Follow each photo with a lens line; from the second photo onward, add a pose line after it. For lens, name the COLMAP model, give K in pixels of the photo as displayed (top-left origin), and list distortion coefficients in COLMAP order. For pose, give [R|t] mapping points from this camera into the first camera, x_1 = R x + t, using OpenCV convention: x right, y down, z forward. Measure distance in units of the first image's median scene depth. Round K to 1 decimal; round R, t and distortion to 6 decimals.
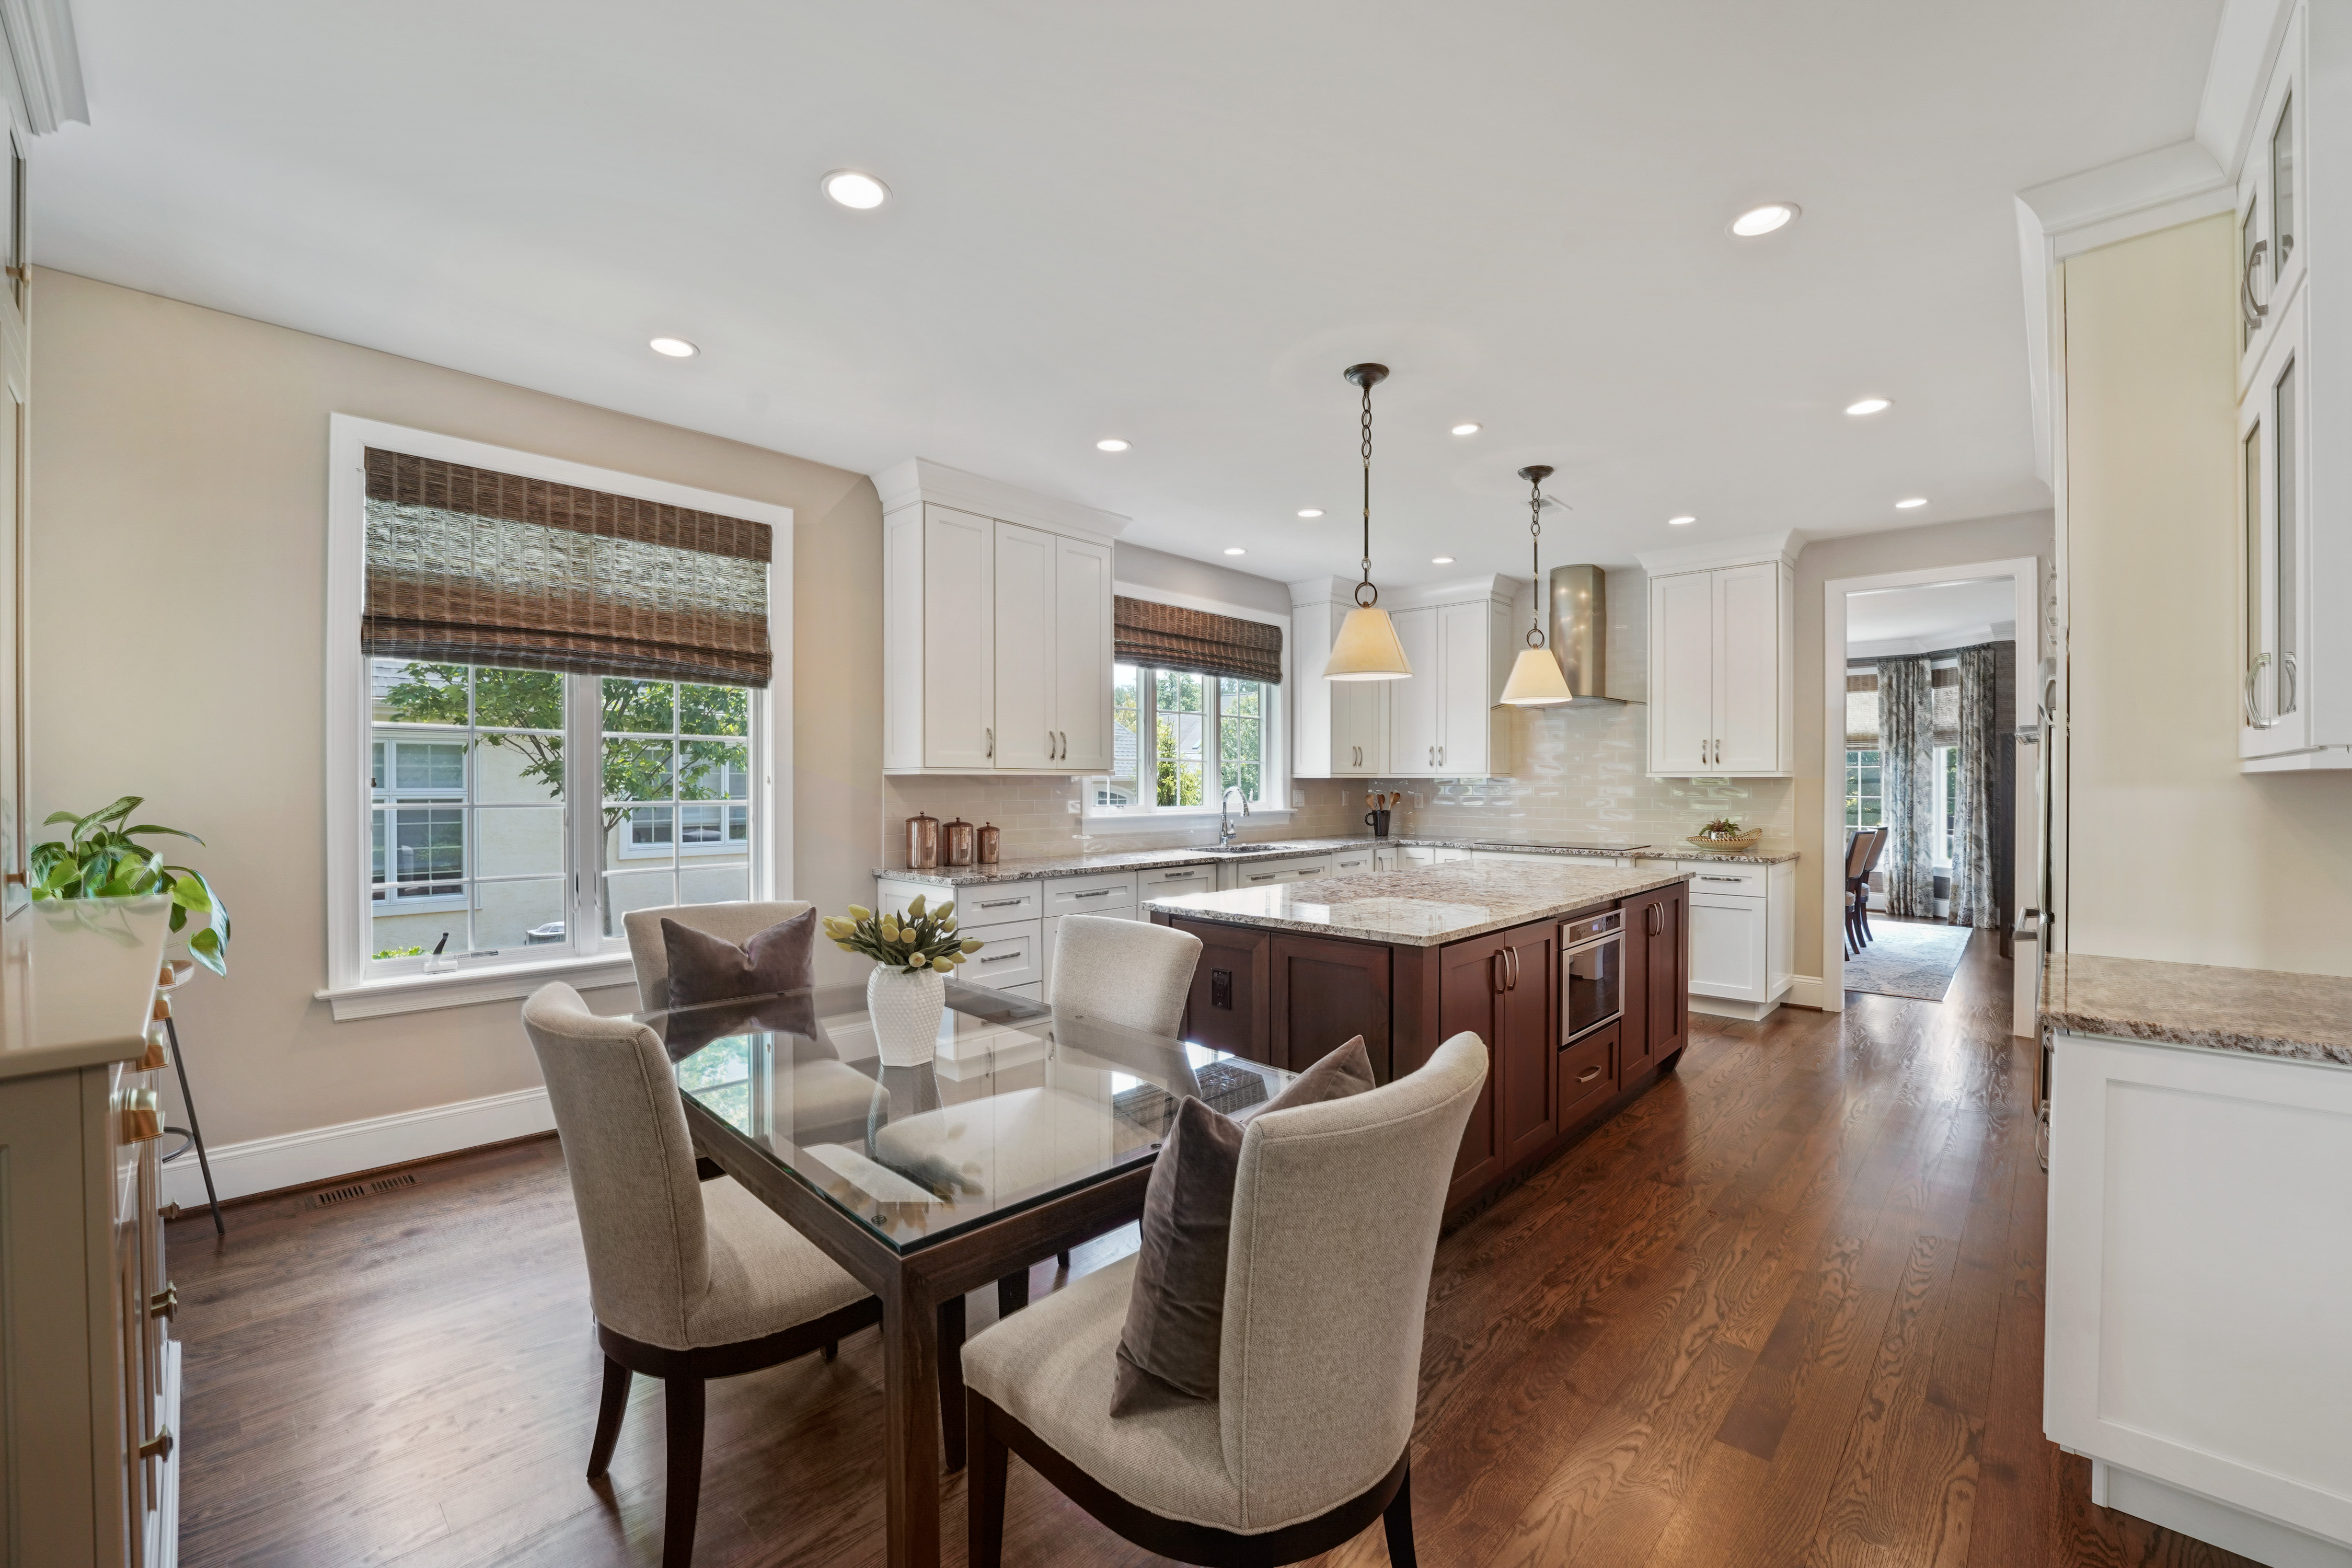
lens RADIAL K [[971.9, 0, 1176.0], [0, 971.9, 784.0], [0, 0, 1]] dist [-0.000913, -0.000256]
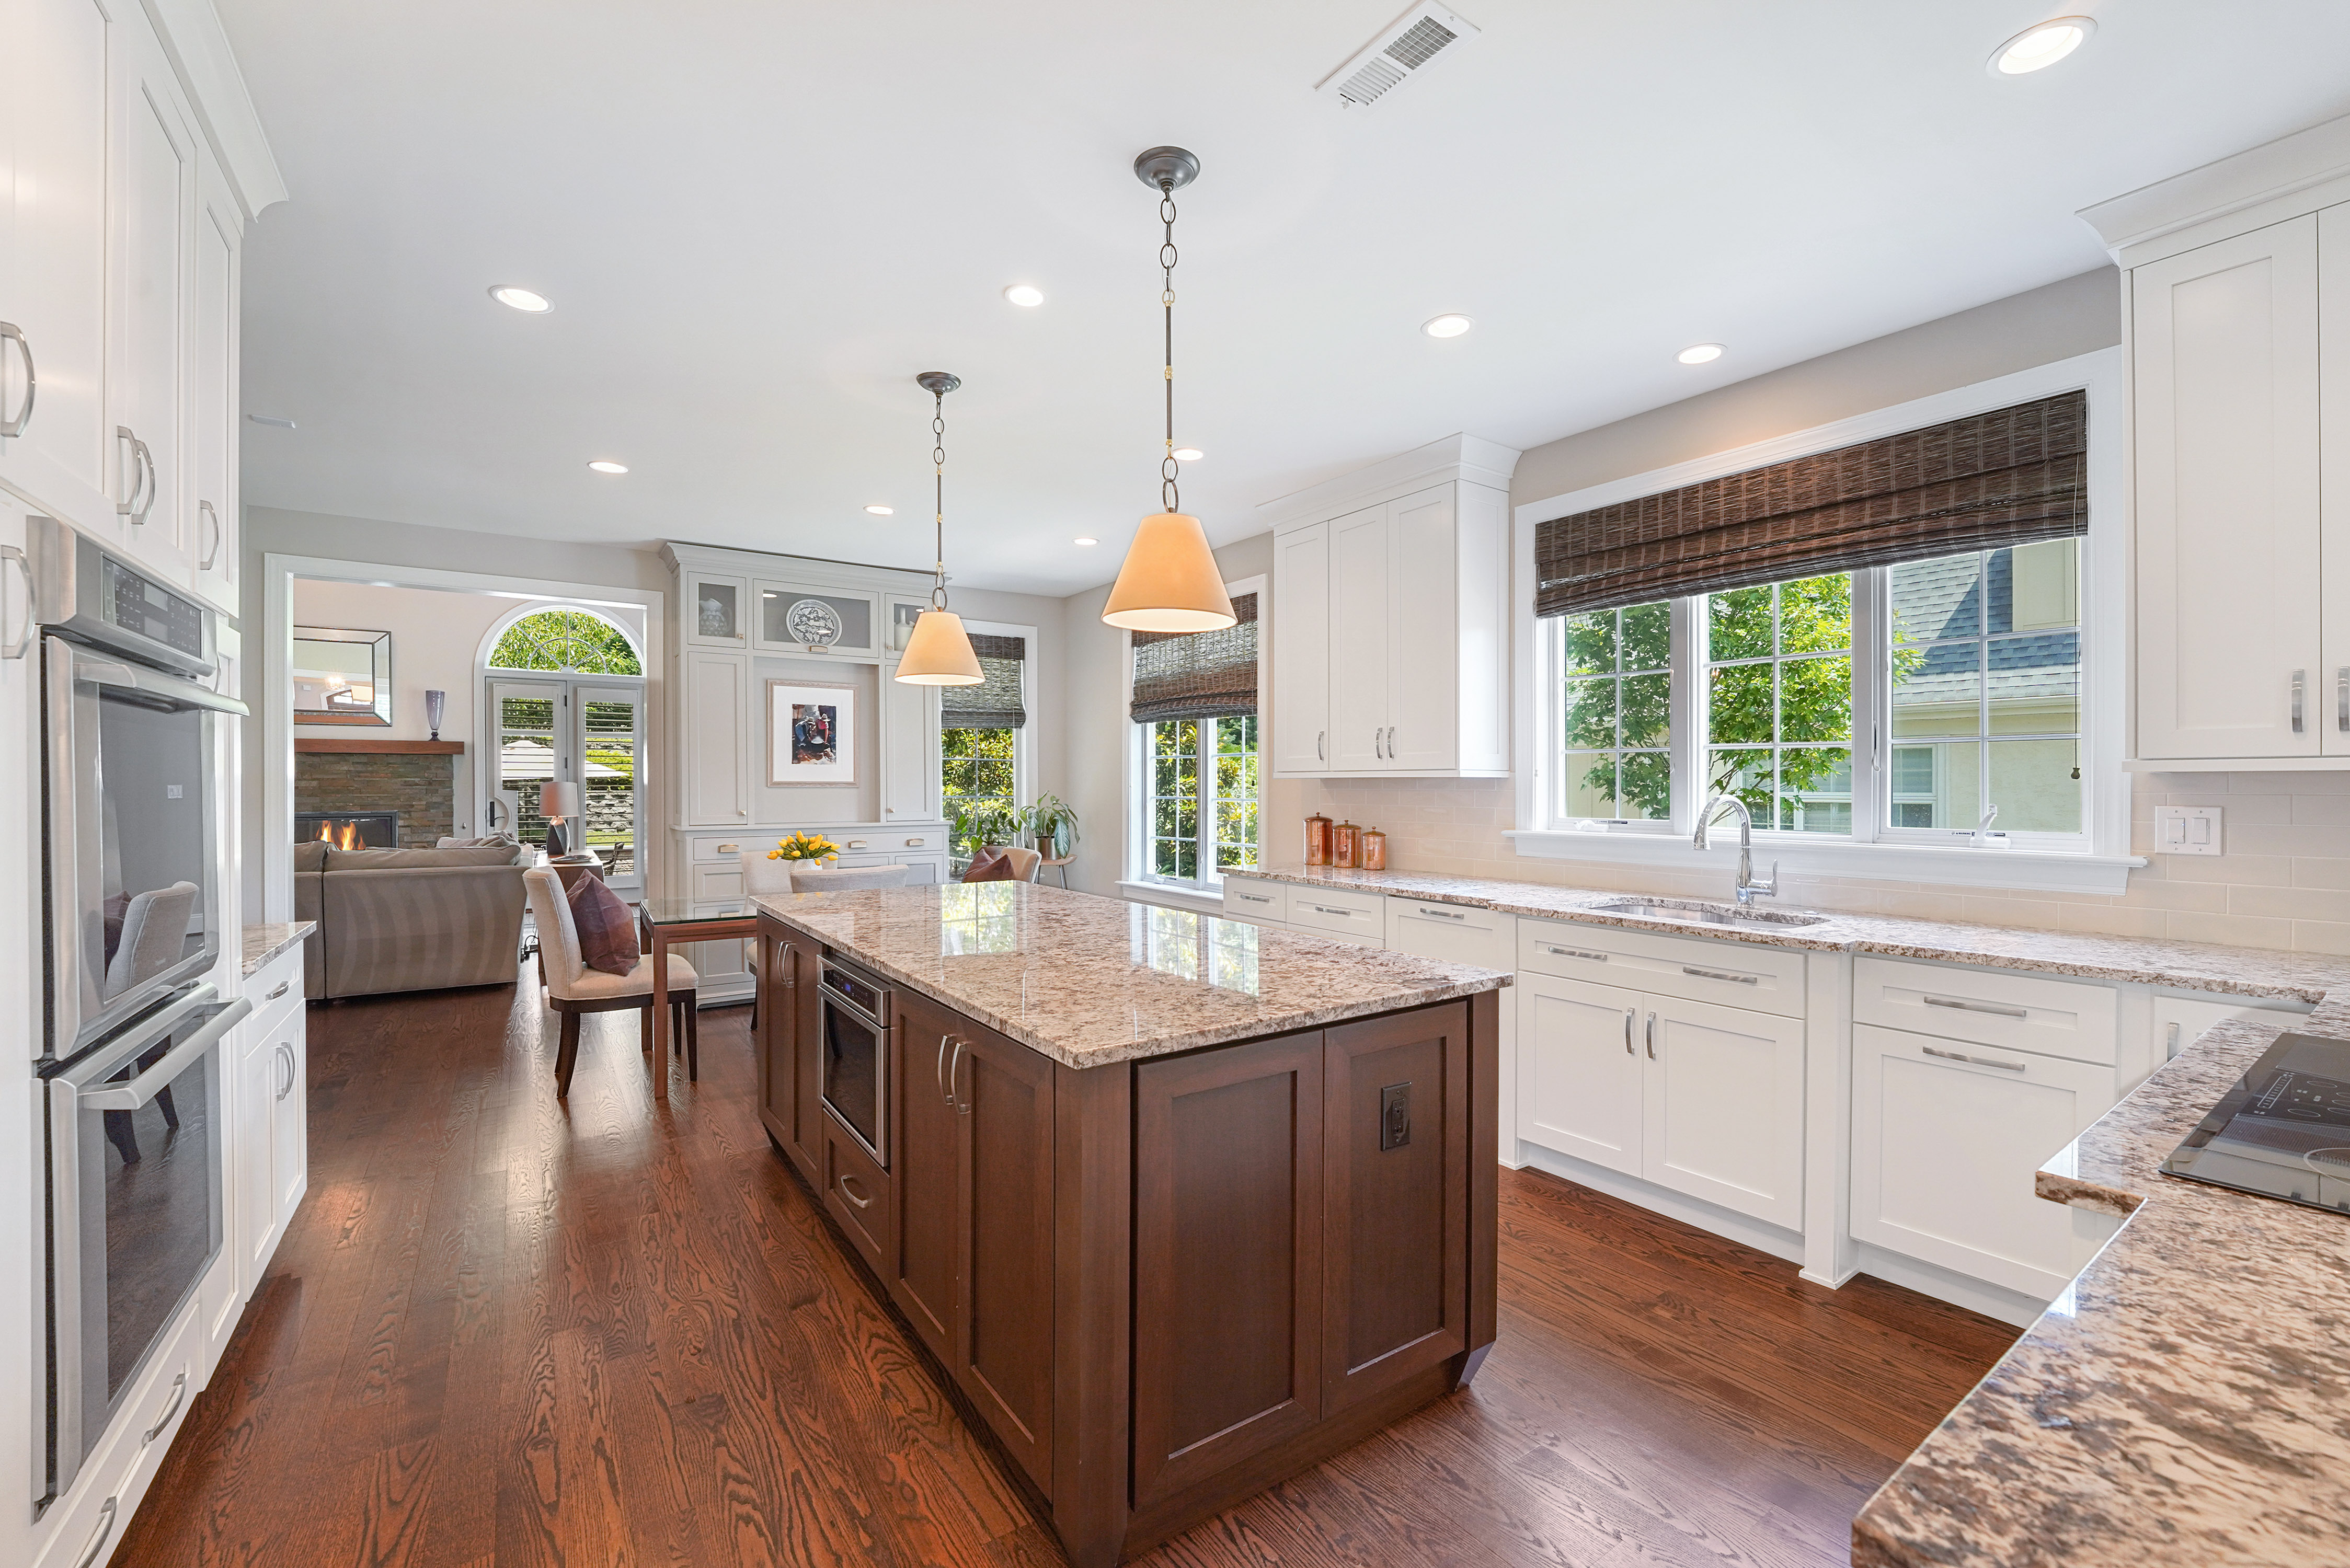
lens RADIAL K [[971.0, 0, 1175.0], [0, 971.0, 784.0], [0, 0, 1]] dist [-0.000913, -0.000256]
pose [[-0.185715, -0.004348, -0.982594, 0.775106], [-0.002622, 0.999989, -0.003929, 0.001556], [0.982600, 0.001847, -0.185724, 0.979226]]
